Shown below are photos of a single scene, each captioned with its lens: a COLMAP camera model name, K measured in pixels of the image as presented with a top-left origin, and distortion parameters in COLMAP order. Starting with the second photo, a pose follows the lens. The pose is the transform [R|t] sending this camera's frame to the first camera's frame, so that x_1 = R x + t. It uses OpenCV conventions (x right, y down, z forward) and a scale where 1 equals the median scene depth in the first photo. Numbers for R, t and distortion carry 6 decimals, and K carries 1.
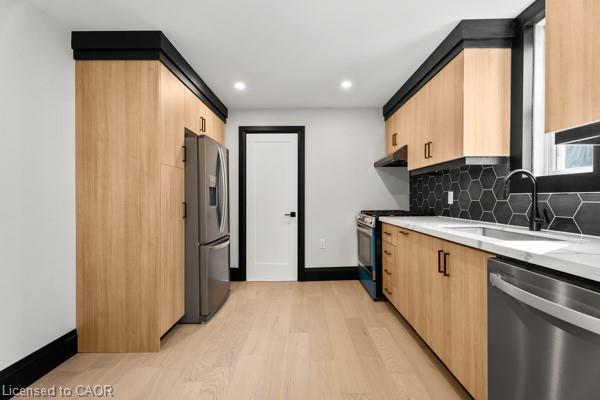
lens RADIAL K [[271.5, 0, 305.8], [0, 271.5, 197.6], [0, 0, 1]] dist [0.002607, 0.000315]
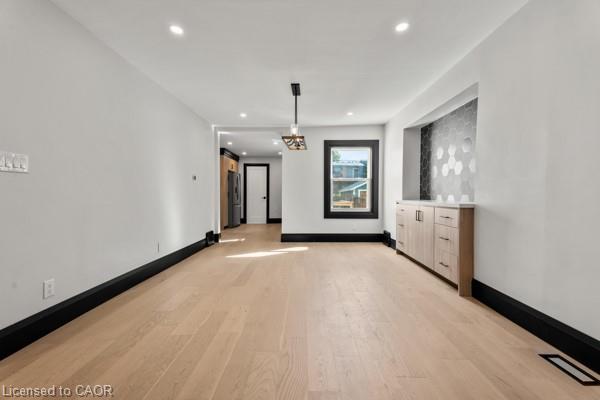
lens RADIAL K [[262.5, 0, 302.5], [0, 262.5, 201.3], [0, 0, 1]] dist [0.001037, 0.000047]
pose [[0.999926, 0.008637, -0.008526, 0.342766], [-0.008368, 0.999479, 0.031175, 0.014606], [0.008791, -0.031102, 0.999478, -1.530915]]
